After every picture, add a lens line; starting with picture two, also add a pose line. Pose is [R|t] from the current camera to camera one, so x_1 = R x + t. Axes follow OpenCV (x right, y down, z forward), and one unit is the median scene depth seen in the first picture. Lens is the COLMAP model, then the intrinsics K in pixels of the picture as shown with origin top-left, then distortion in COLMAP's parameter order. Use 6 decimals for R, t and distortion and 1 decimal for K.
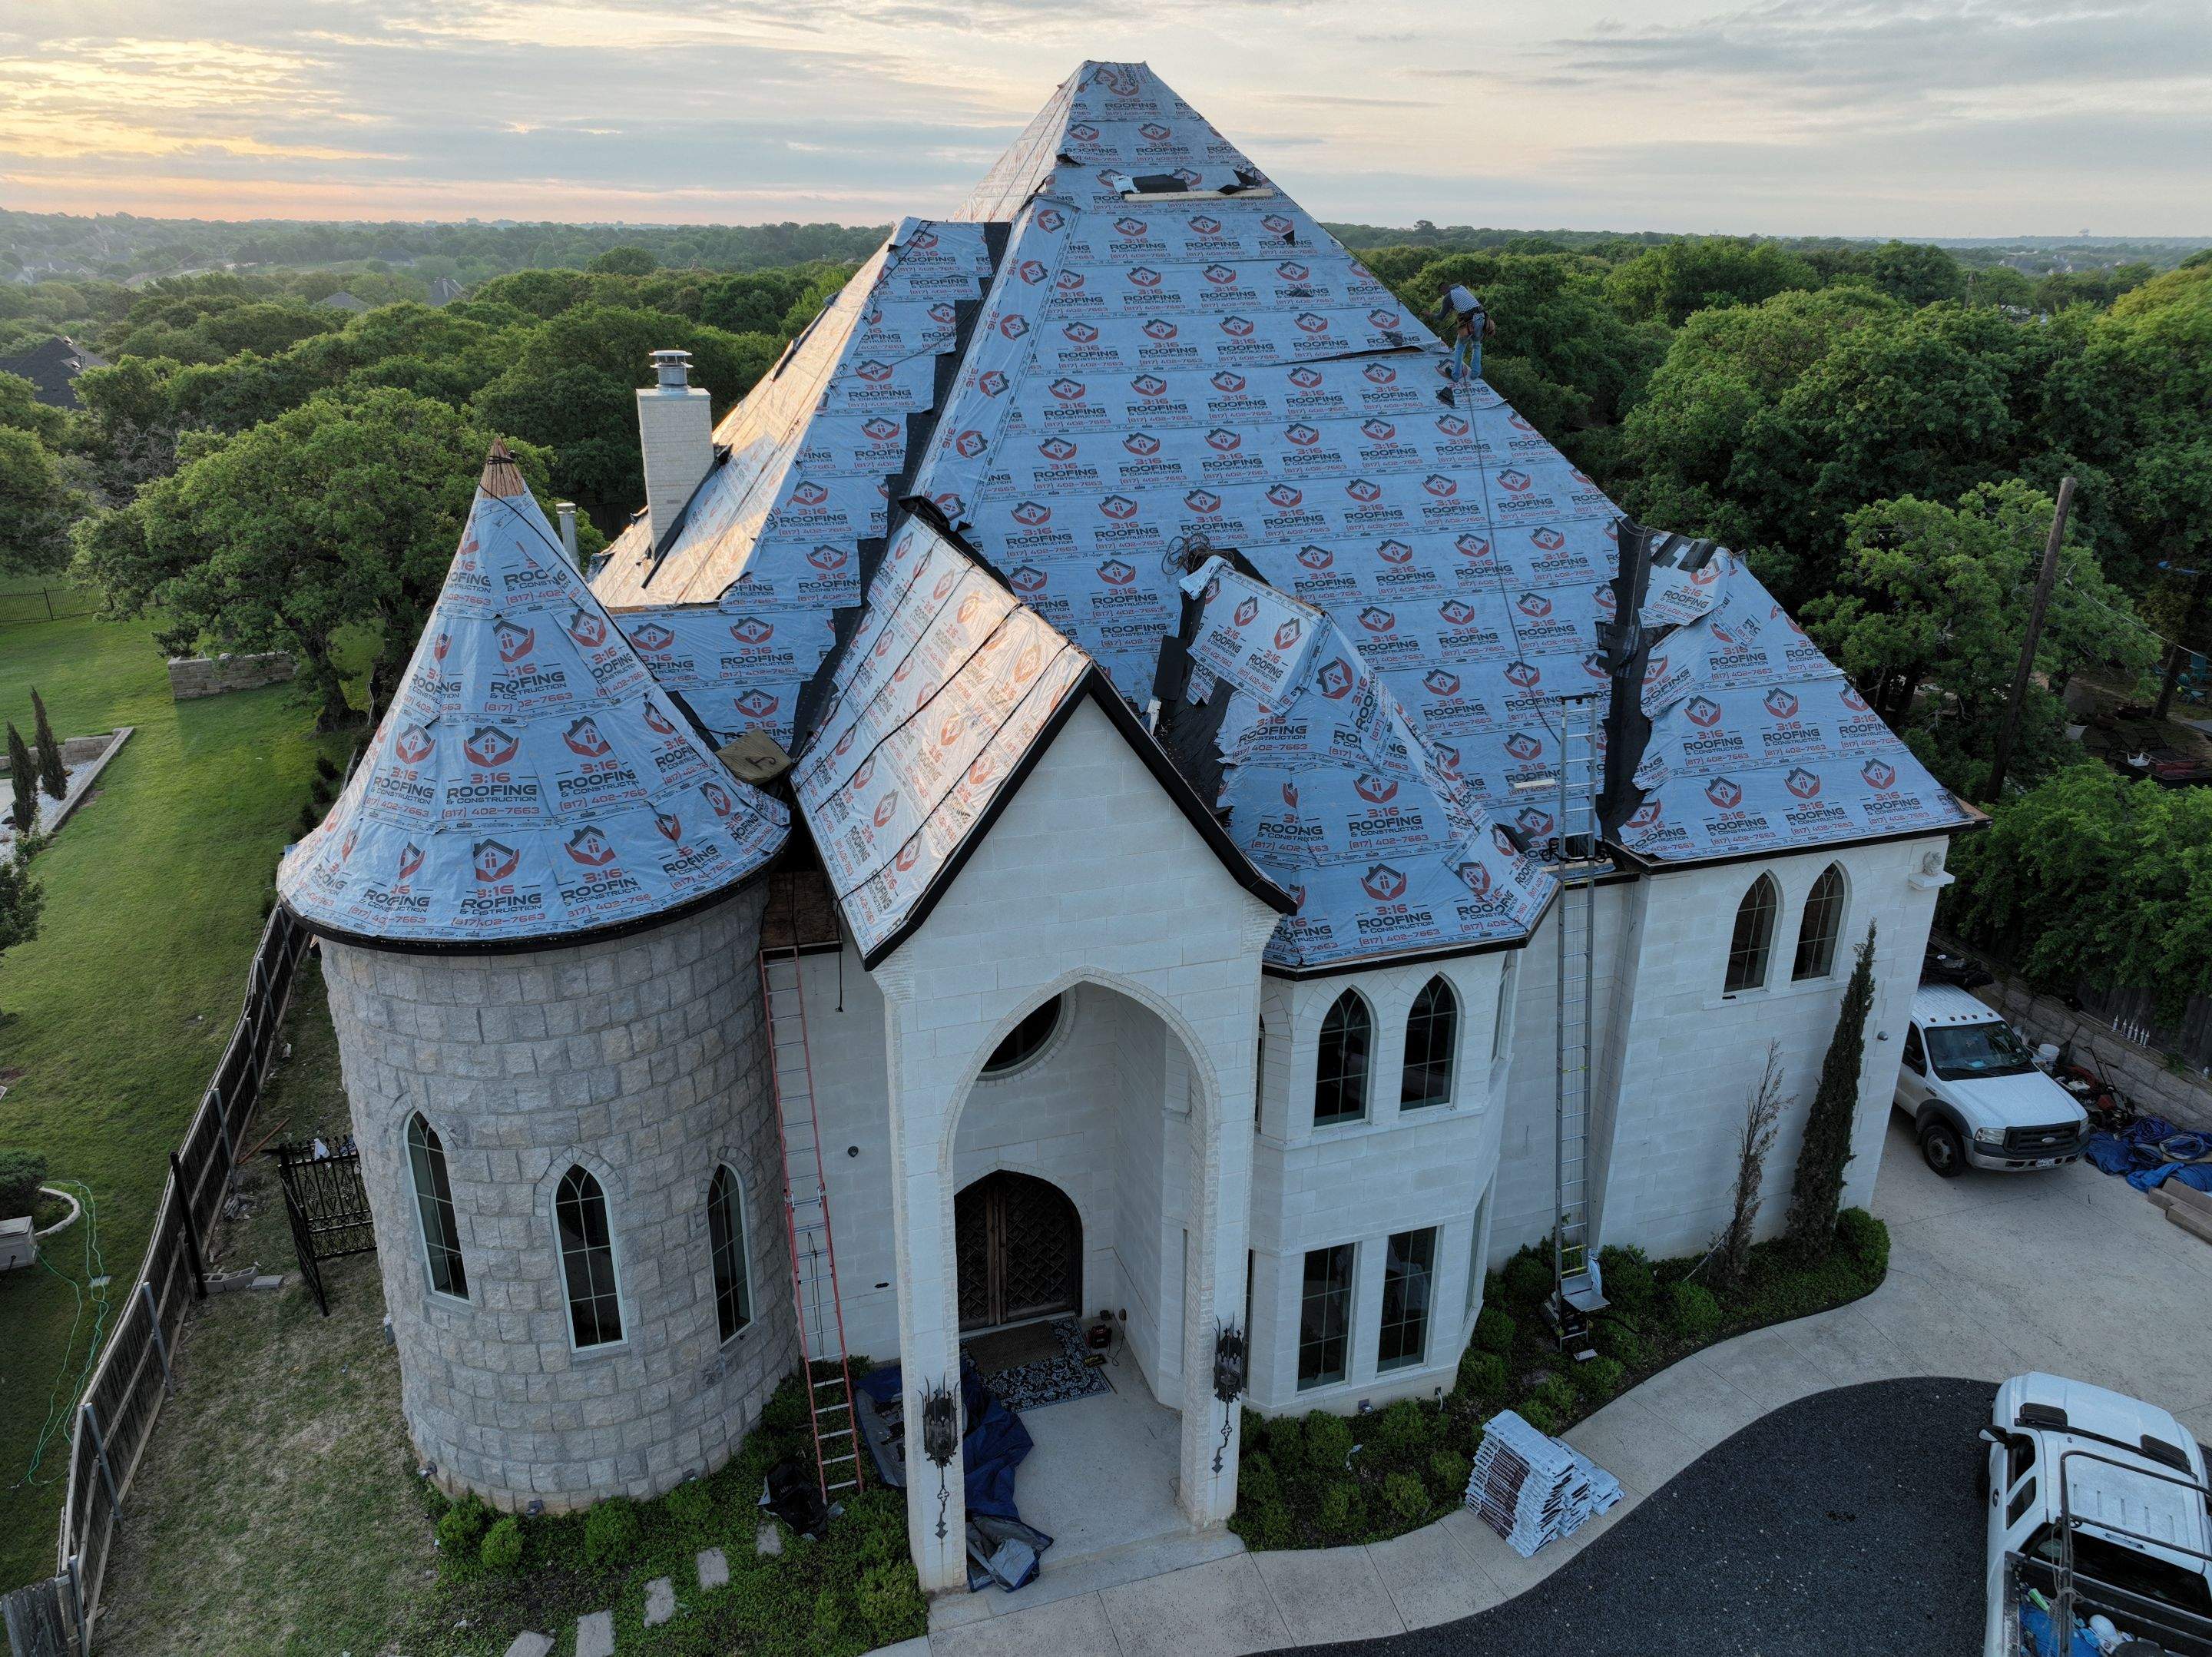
lens RADIAL K [[1552.6, 0, 1101.4], [0, 1552.6, 824.3], [0, 0, 1]] dist [0.003637, 0.014268]
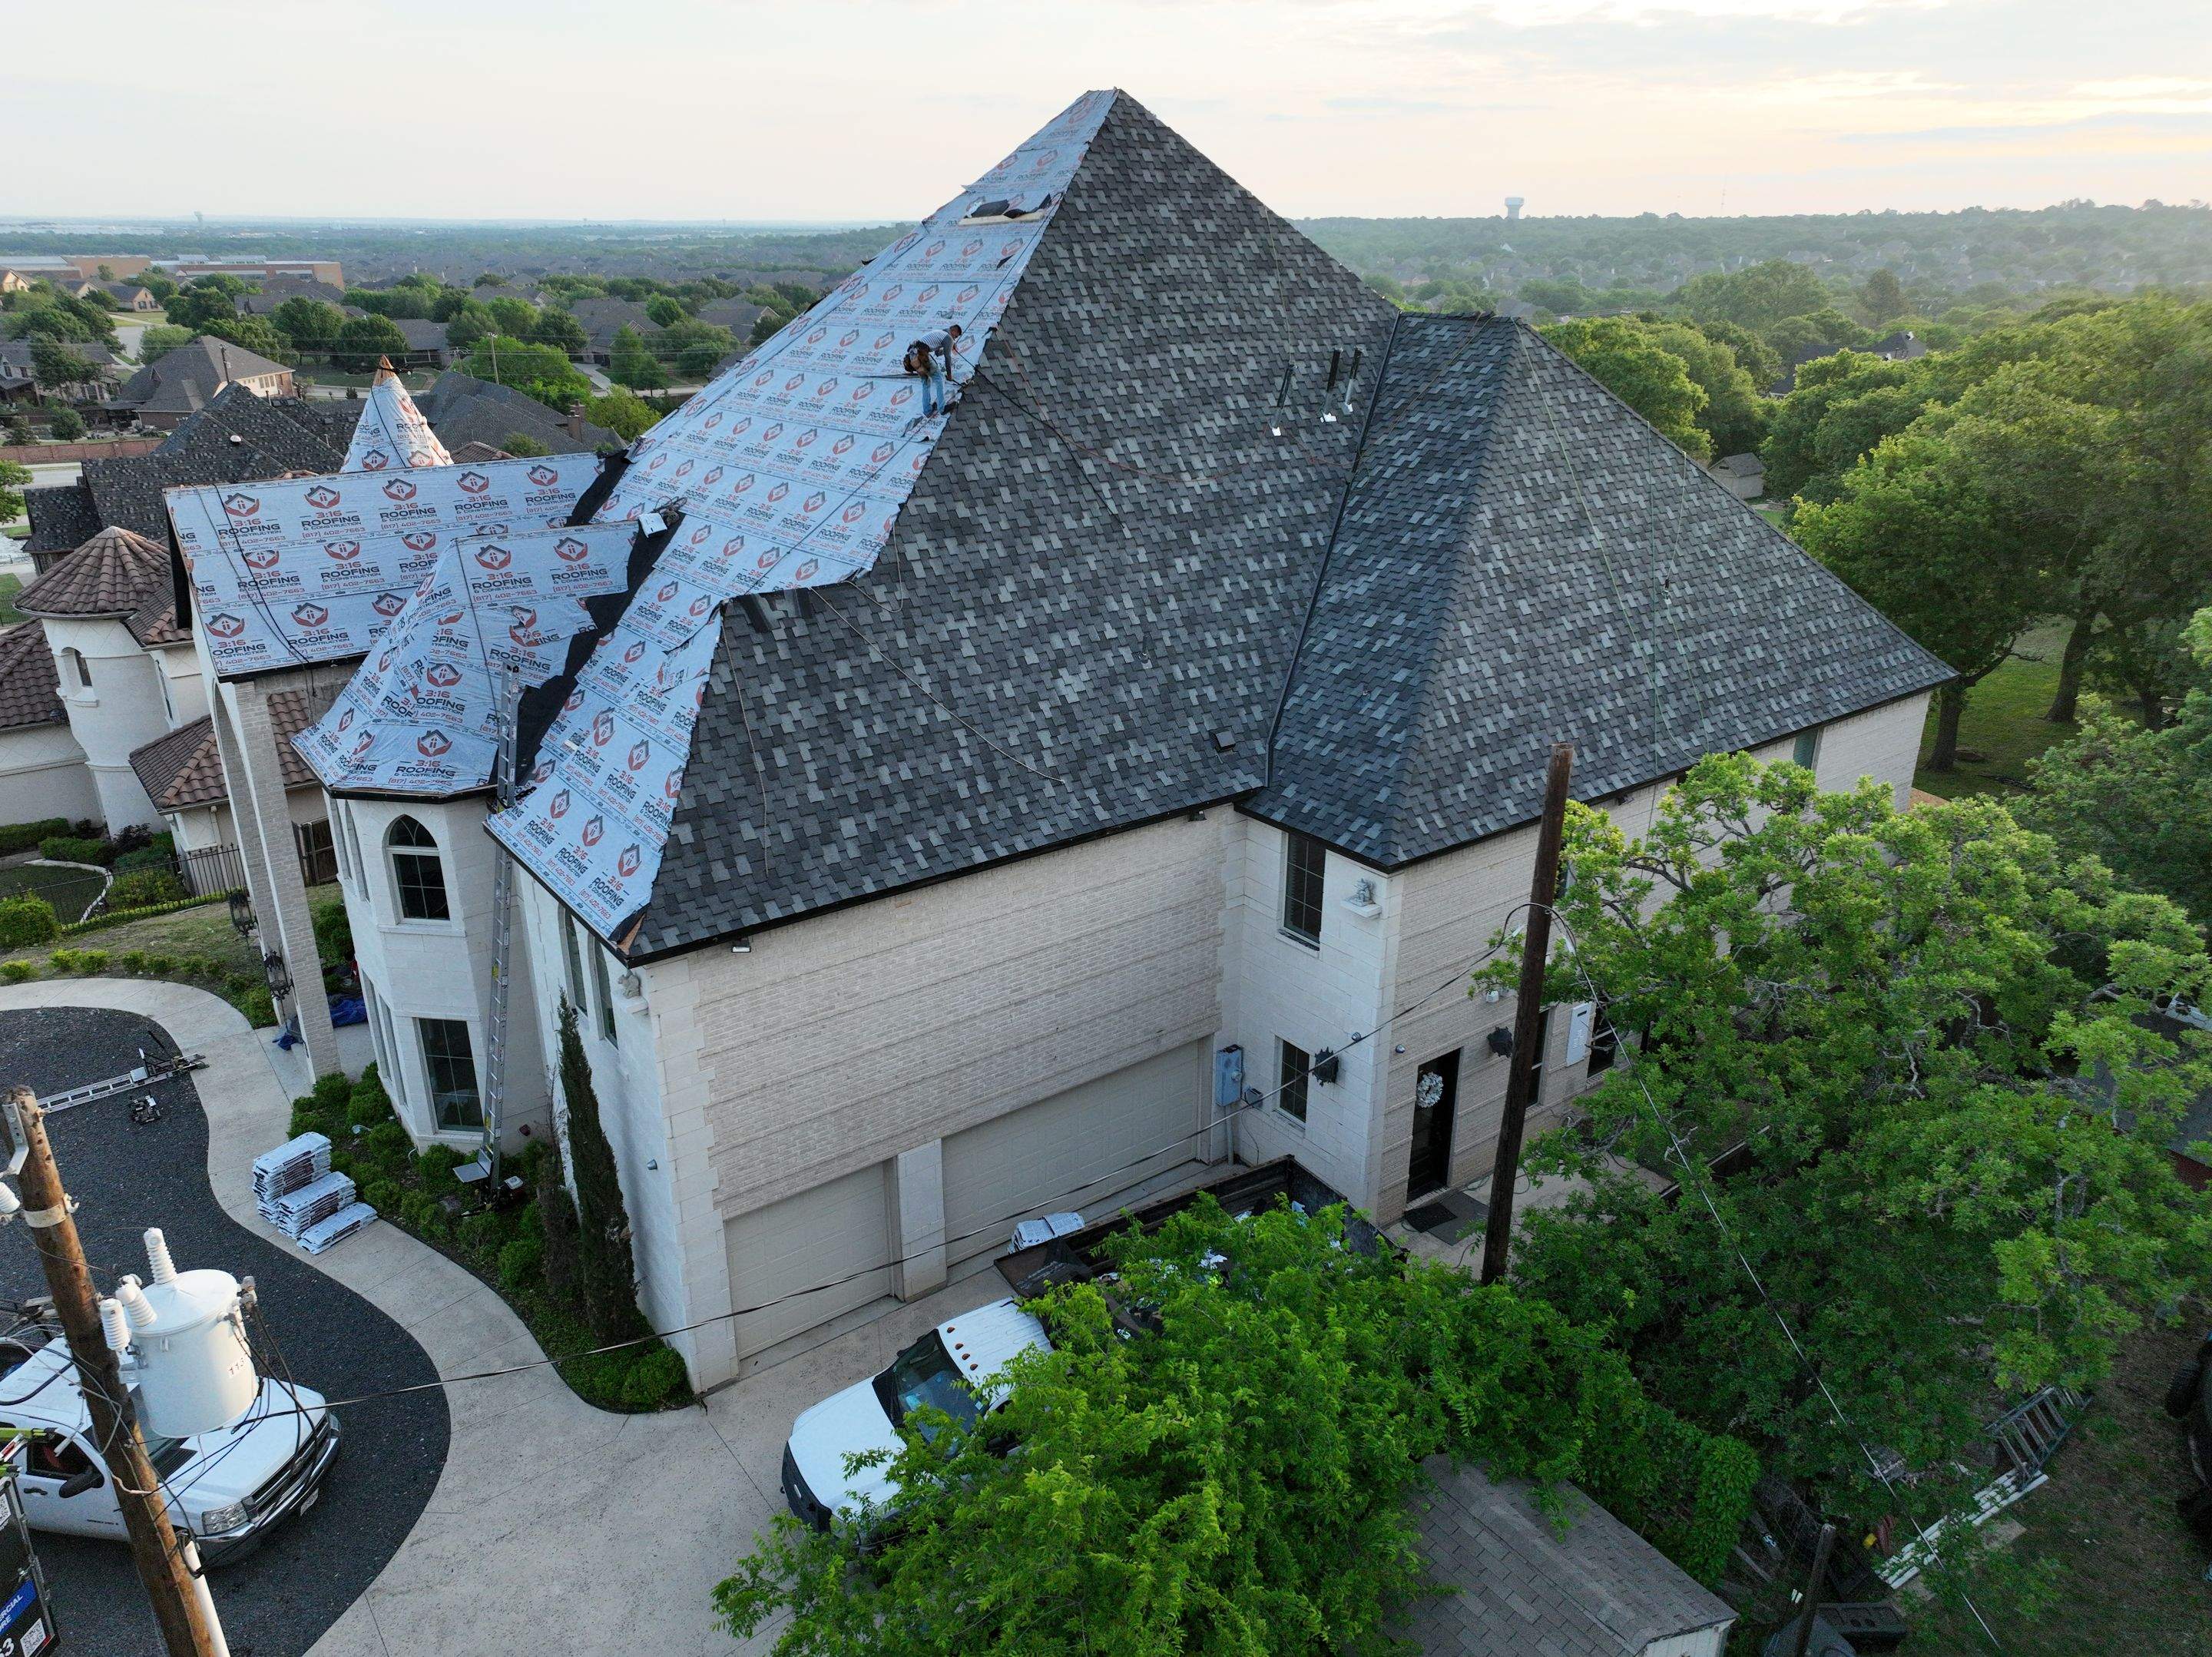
lens RADIAL K [[1552.6, 0, 1114.7], [0, 1552.6, 821.8], [0, 0, 1]] dist [0.003637, 0.014268]
pose [[0.329958, 0.338355, -0.881274, 1.409029], [-0.337734, 0.914077, 0.224499, -0.358942], [0.881512, 0.223561, 0.415881, 0.881611]]
